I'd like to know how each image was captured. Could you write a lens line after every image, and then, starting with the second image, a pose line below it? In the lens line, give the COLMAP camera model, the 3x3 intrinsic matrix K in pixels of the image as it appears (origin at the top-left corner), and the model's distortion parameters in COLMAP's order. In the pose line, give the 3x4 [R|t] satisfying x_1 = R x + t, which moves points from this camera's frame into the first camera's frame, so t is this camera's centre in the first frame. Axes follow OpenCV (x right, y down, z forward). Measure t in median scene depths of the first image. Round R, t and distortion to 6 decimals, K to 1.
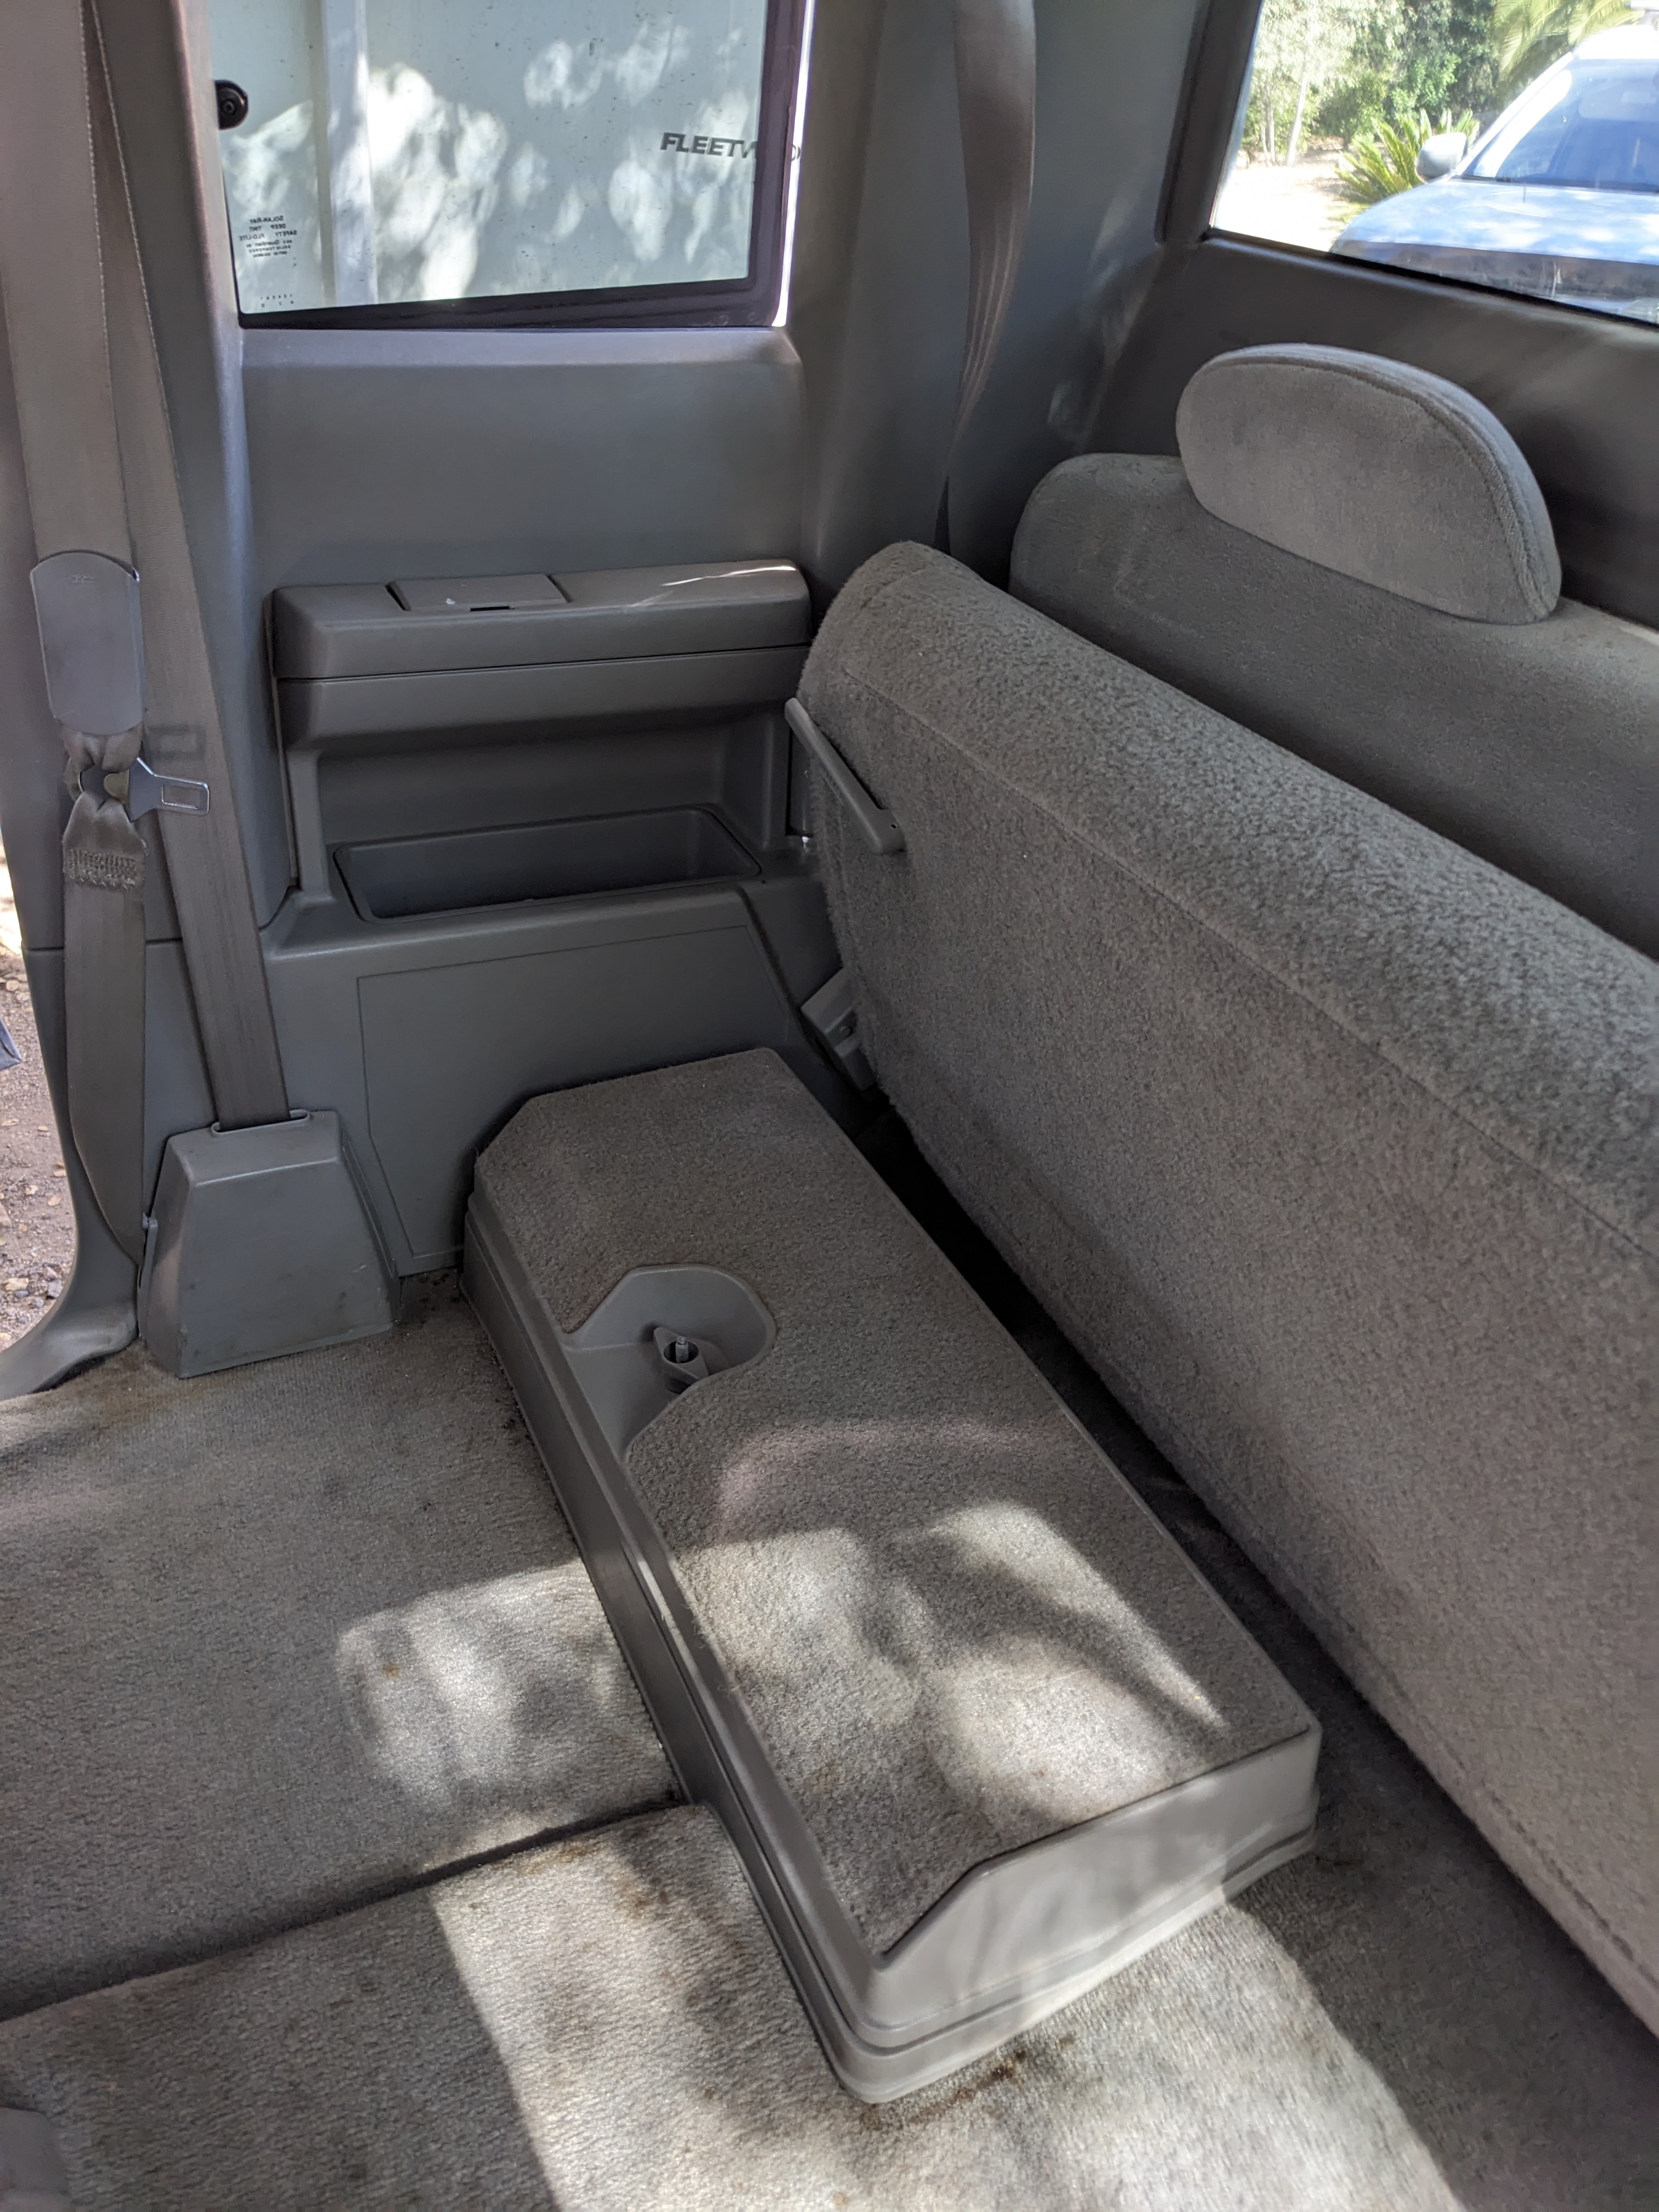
lens RADIAL K [[1818.5, 0, 829.5], [0, 1818.5, 1106.0], [0, 0, 1]] dist [-0.035518, -0.000442]
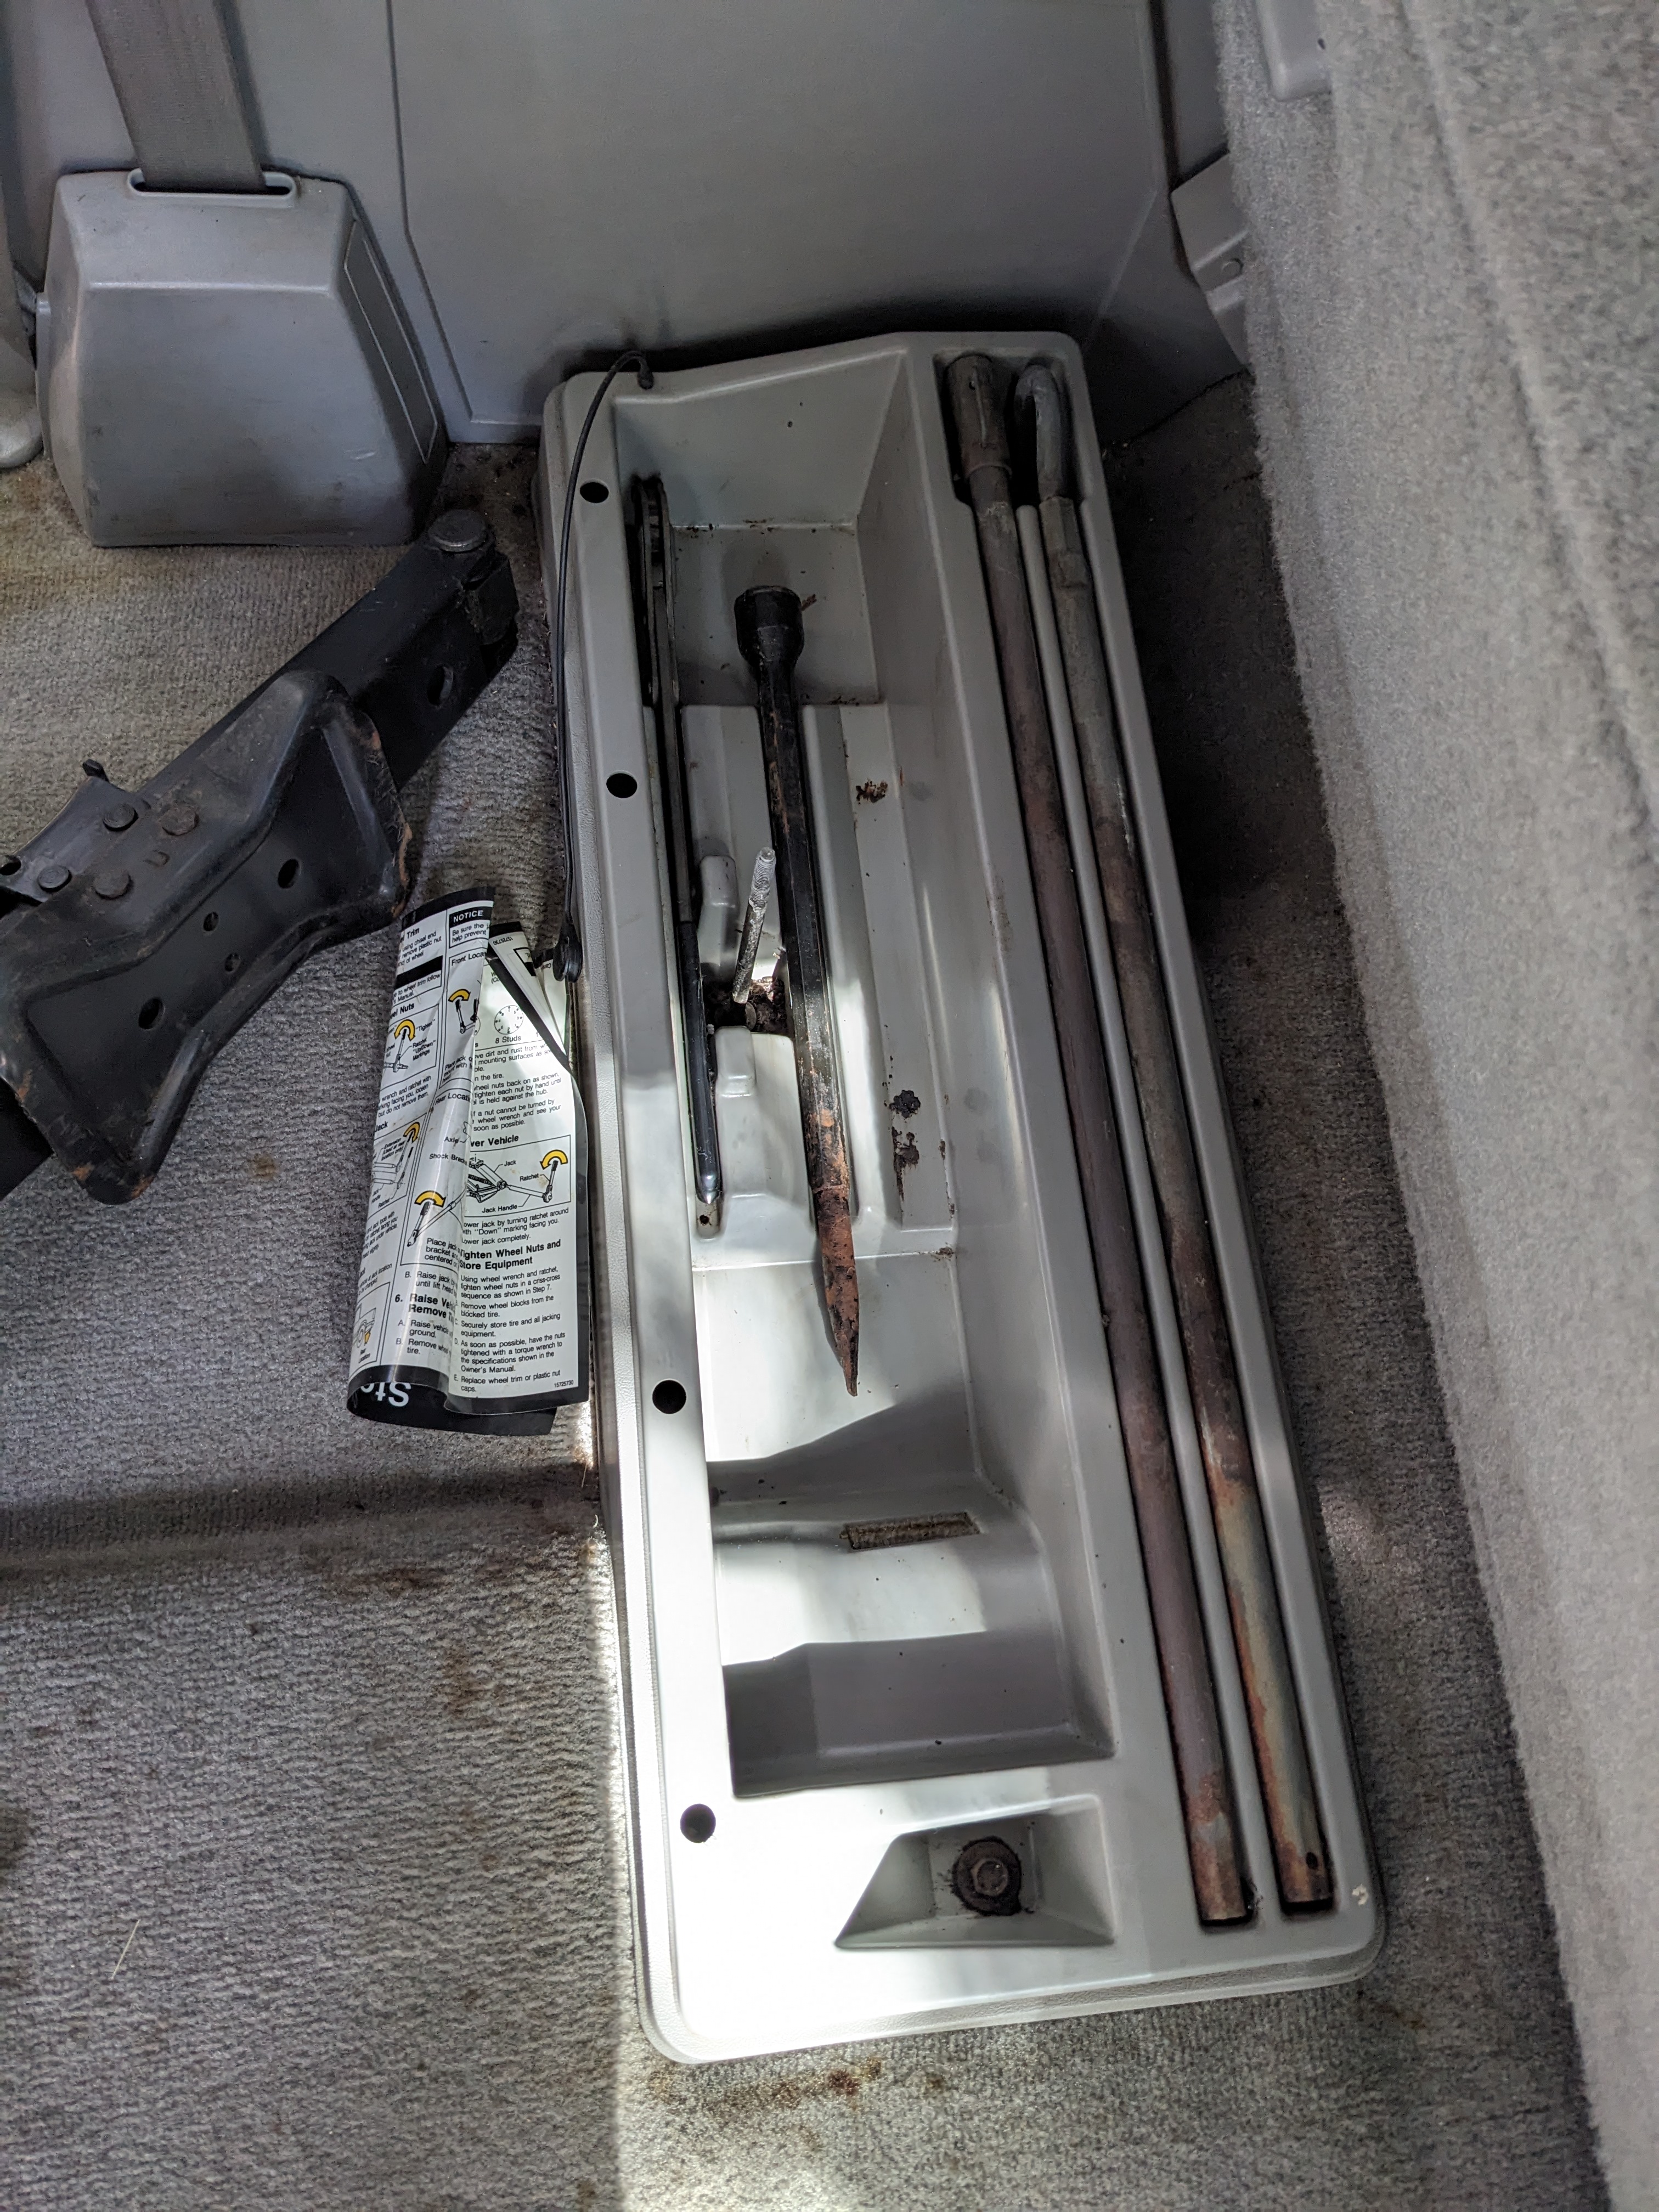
lens RADIAL K [[1818.5, 0, 829.5], [0, 1818.5, 1106.0], [0, 0, 1]] dist [-0.035518, -0.000442]
pose [[0.948298, 0.316510, -0.023486, -0.021947], [-0.240160, 0.763984, 0.598876, -0.220287], [0.207493, -0.562272, 0.800498, 0.560206]]
